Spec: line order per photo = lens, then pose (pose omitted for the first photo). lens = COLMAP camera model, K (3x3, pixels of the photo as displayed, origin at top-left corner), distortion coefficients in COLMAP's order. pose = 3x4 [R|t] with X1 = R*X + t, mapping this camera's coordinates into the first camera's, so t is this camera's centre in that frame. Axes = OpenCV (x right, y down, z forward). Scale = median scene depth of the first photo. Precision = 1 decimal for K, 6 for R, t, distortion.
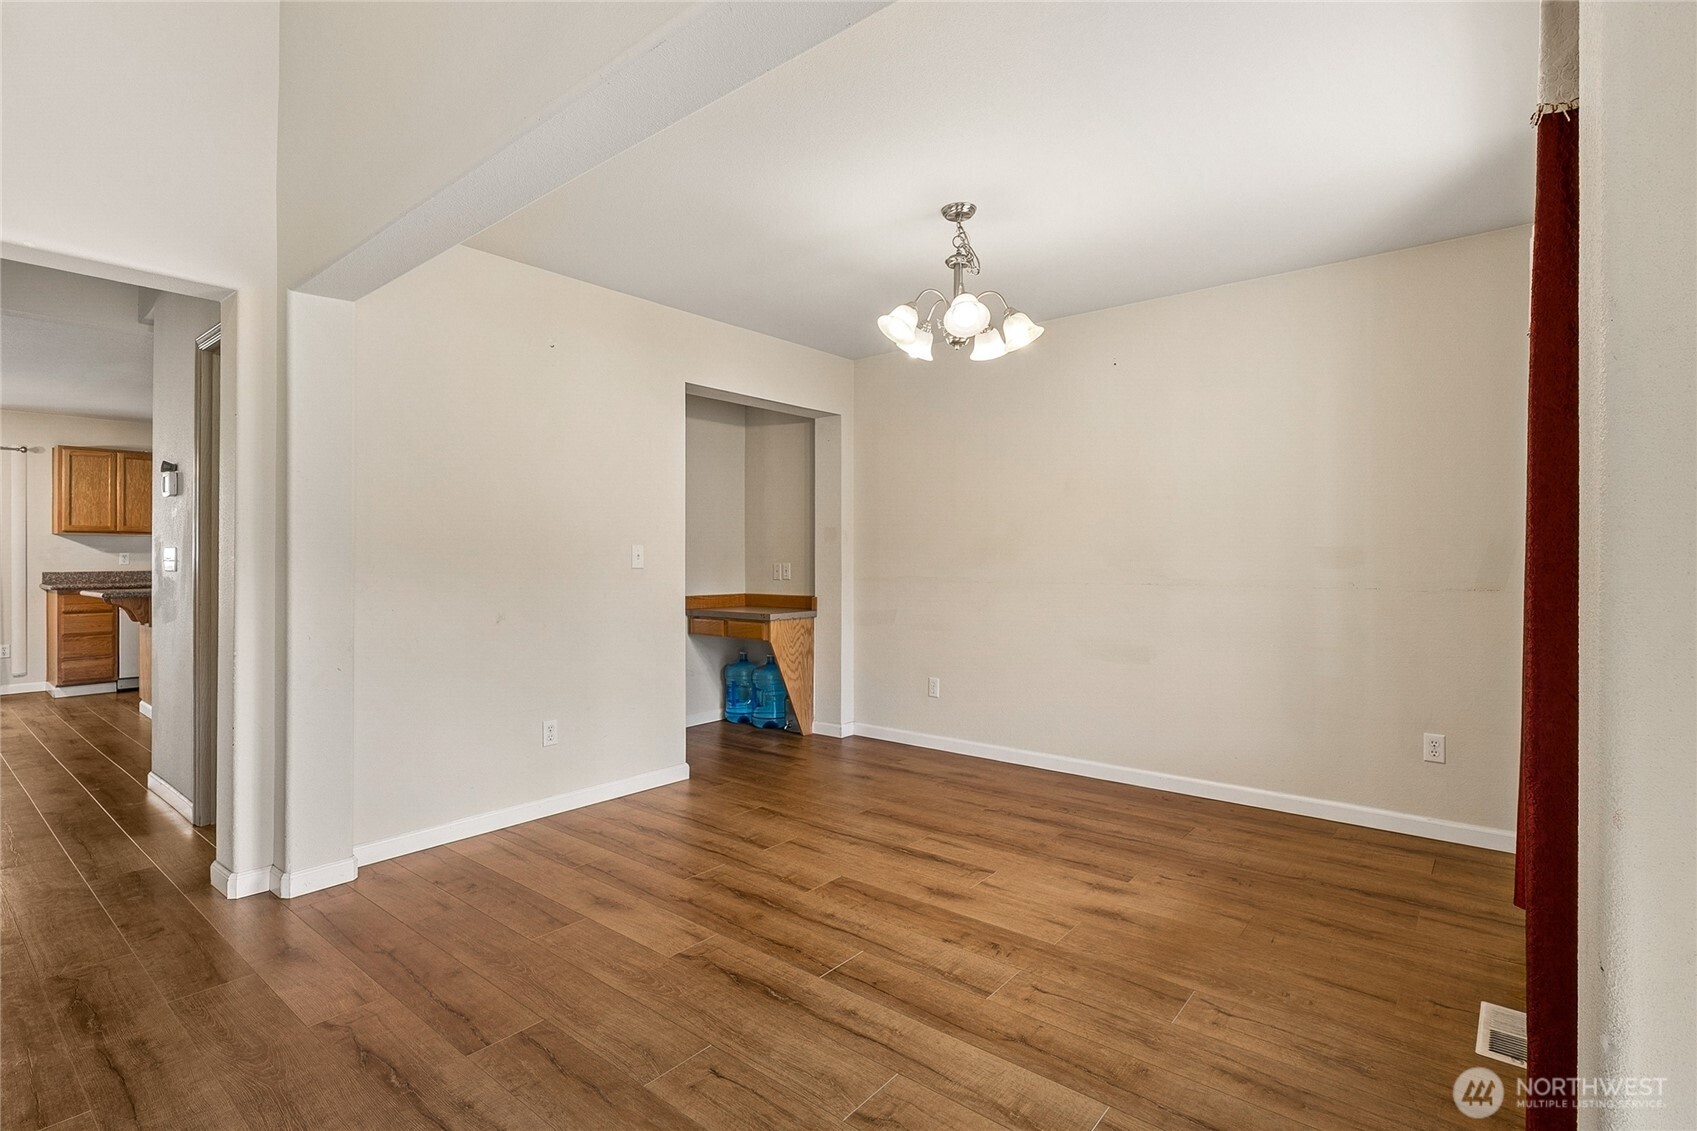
lens RADIAL K [[841.7, 0, 832.5], [0, 841.7, 553.6], [0, 0, 1]] dist [0.001165, 0.001283]
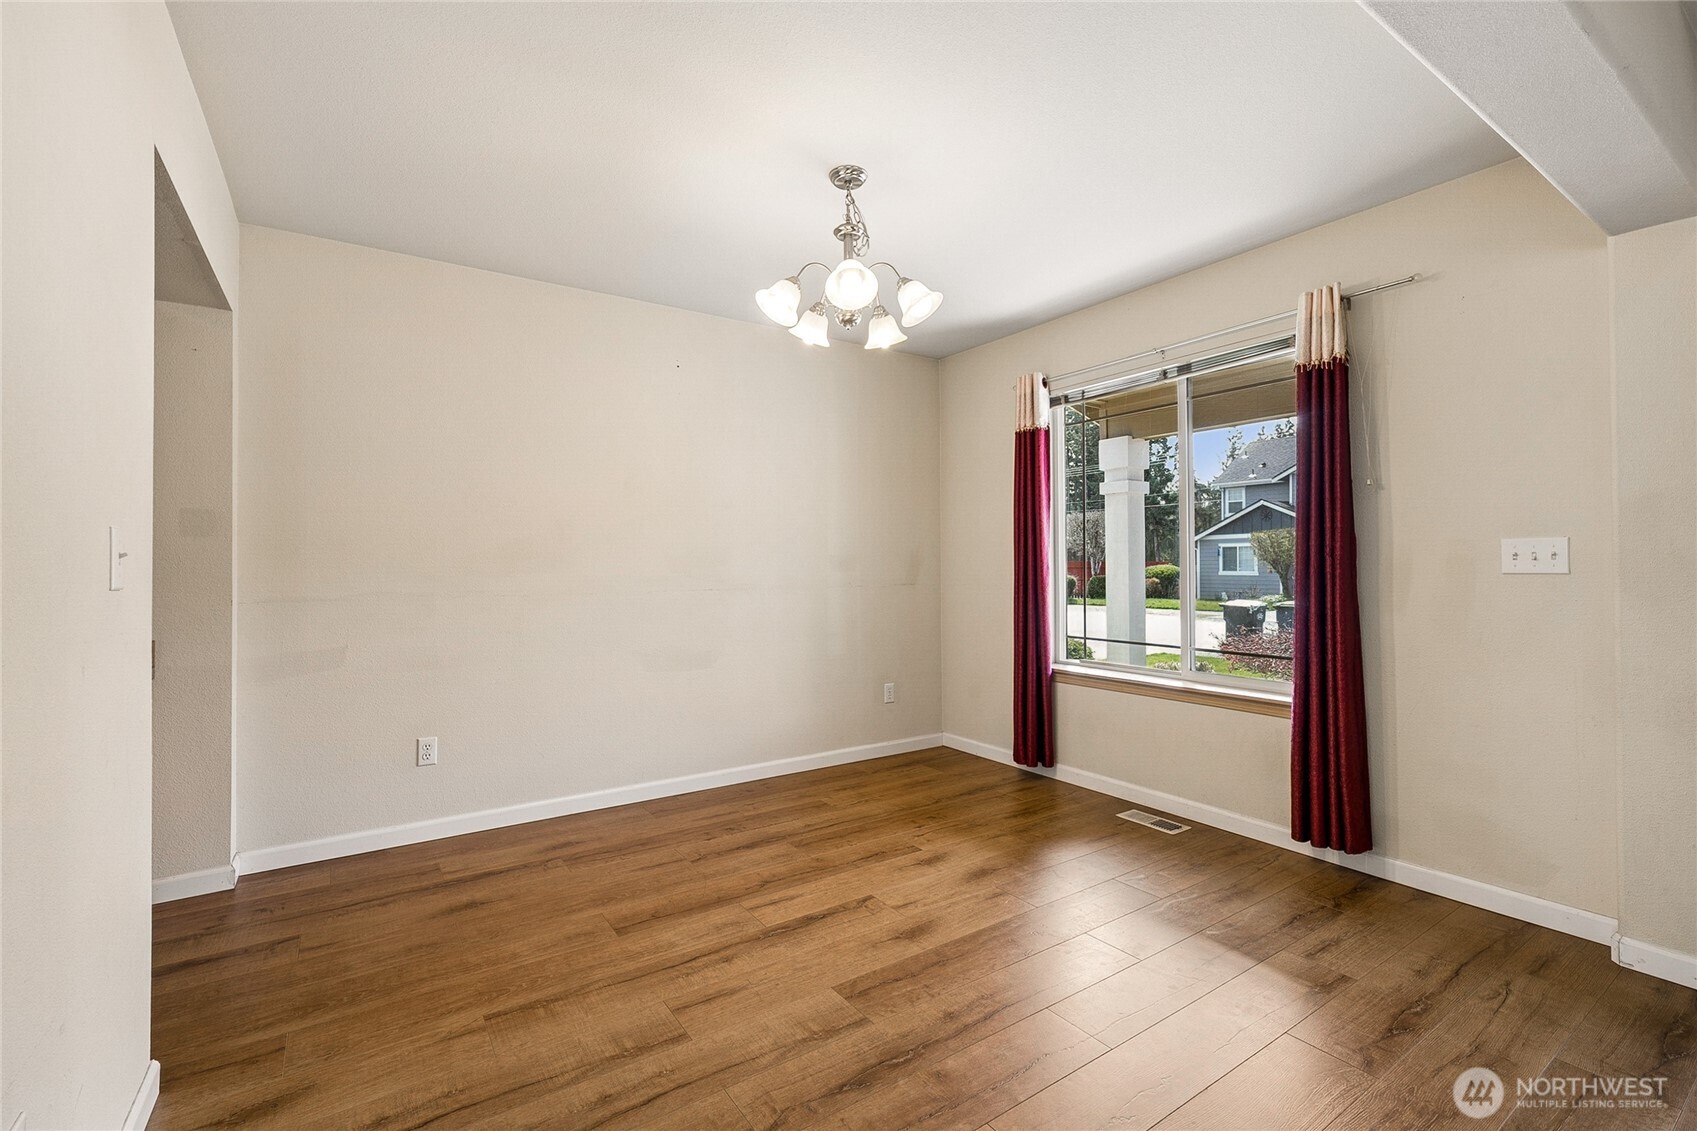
lens RADIAL K [[737.8, 0, 881.8], [0, 737.8, 563.8], [0, 0, 1]] dist [-0.000700, 0.000133]
pose [[0.247287, 0.002216, 0.968940, -0.558957], [-0.002408, 0.999996, -0.001672, 0.006884], [-0.968939, -0.001920, 0.247291, 0.723672]]
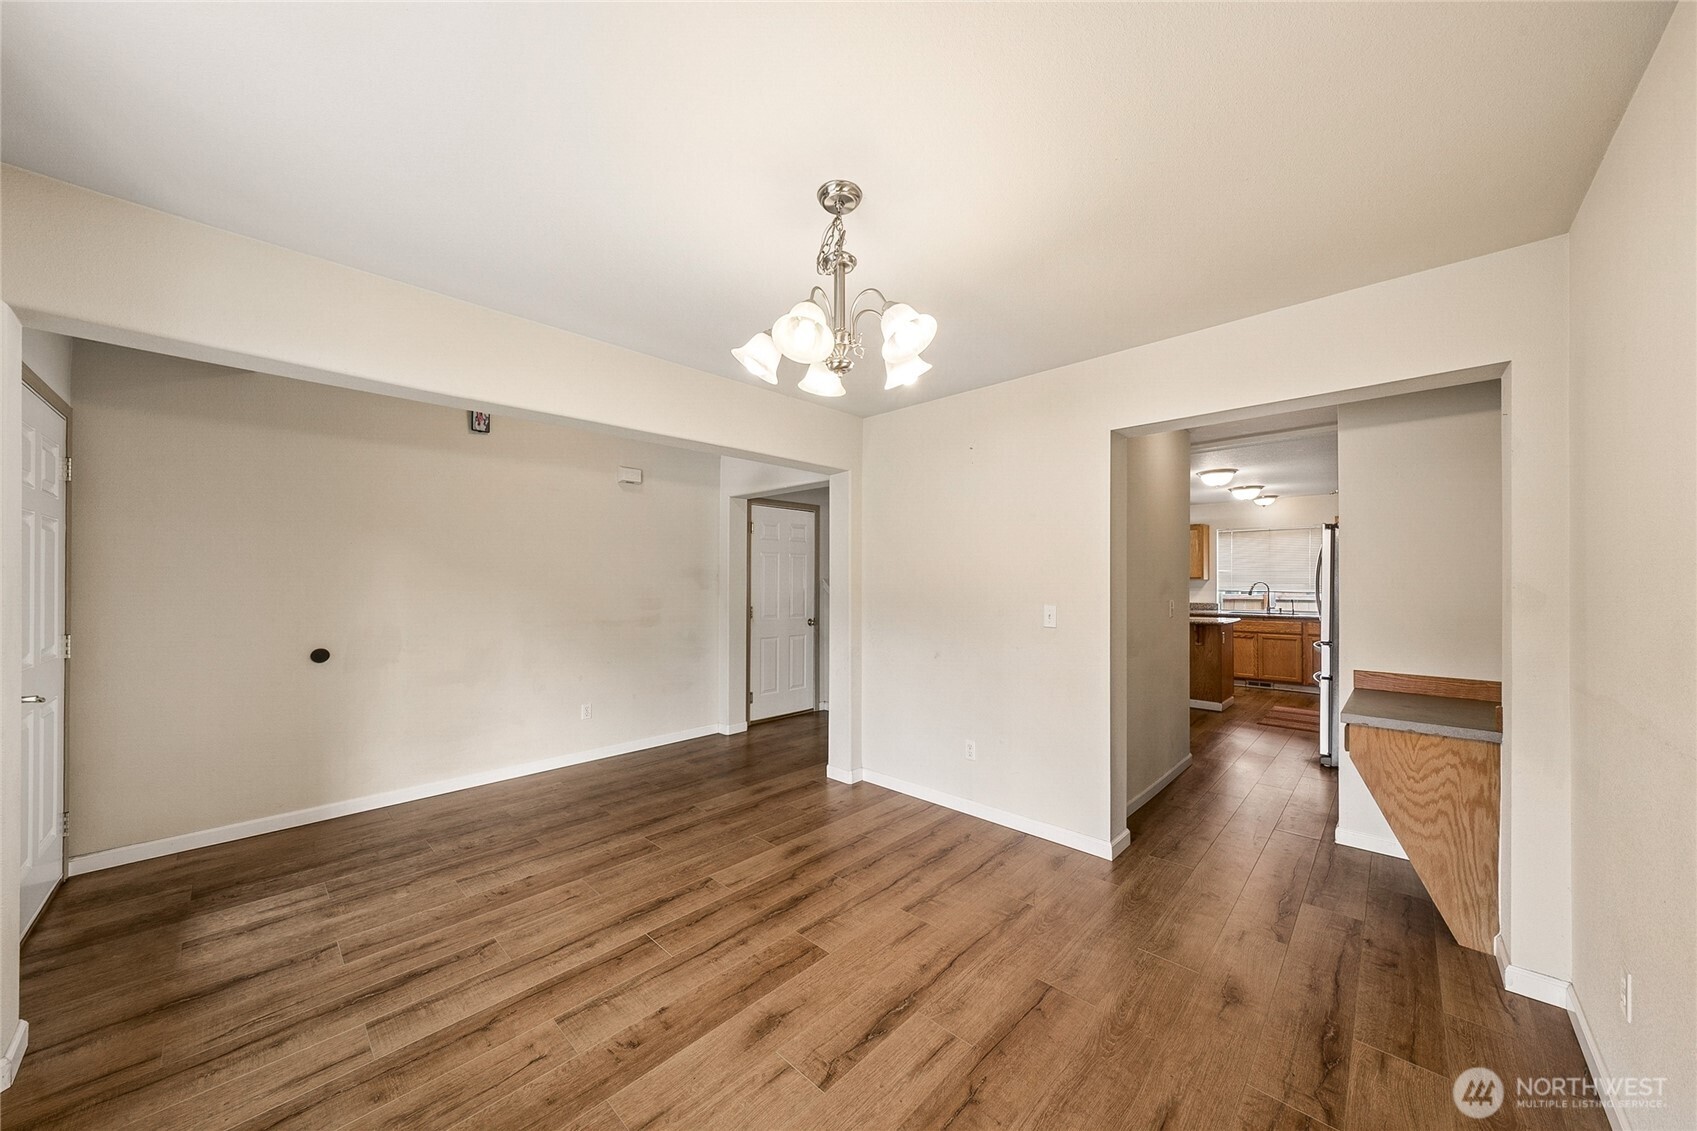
lens RADIAL K [[587.7, 0, 834.7], [0, 587.7, 577.6], [0, 0, 1]] dist [0.009993, -0.000865]
pose [[-0.100424, -0.003087, -0.994940, 0.643541], [0.010132, 0.999940, -0.004125, -0.054482], [0.994893, -0.010495, -0.100386, 0.983165]]
